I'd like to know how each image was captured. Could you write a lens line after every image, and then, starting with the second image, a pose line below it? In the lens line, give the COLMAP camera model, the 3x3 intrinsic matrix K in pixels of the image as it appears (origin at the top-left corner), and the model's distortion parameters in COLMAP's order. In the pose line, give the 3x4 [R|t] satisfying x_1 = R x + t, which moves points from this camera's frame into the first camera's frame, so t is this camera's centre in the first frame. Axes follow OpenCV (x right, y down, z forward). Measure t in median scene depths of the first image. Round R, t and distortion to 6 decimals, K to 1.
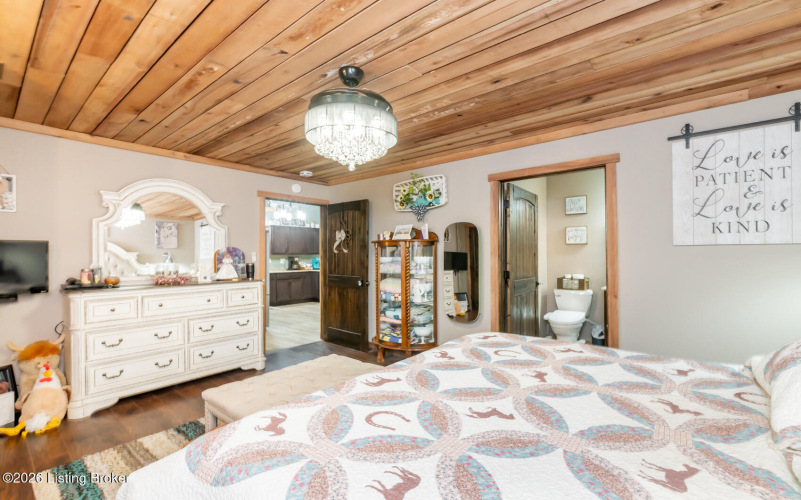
lens RADIAL K [[352.4, 0, 406.6], [0, 352.4, 253.1], [0, 0, 1]] dist [0.006992, 0.001040]
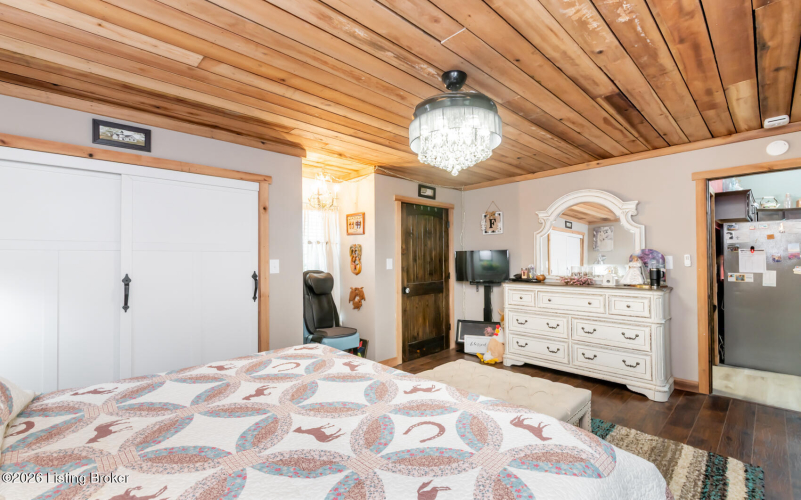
lens RADIAL K [[352.4, 0, 407.6], [0, 352.4, 253.5], [0, 0, 1]] dist [0.006992, 0.001040]
pose [[-0.115295, -0.008040, -0.993299, 0.571307], [0.014269, 0.999851, -0.009750, -0.006791], [0.993229, -0.015297, -0.115163, 0.671243]]
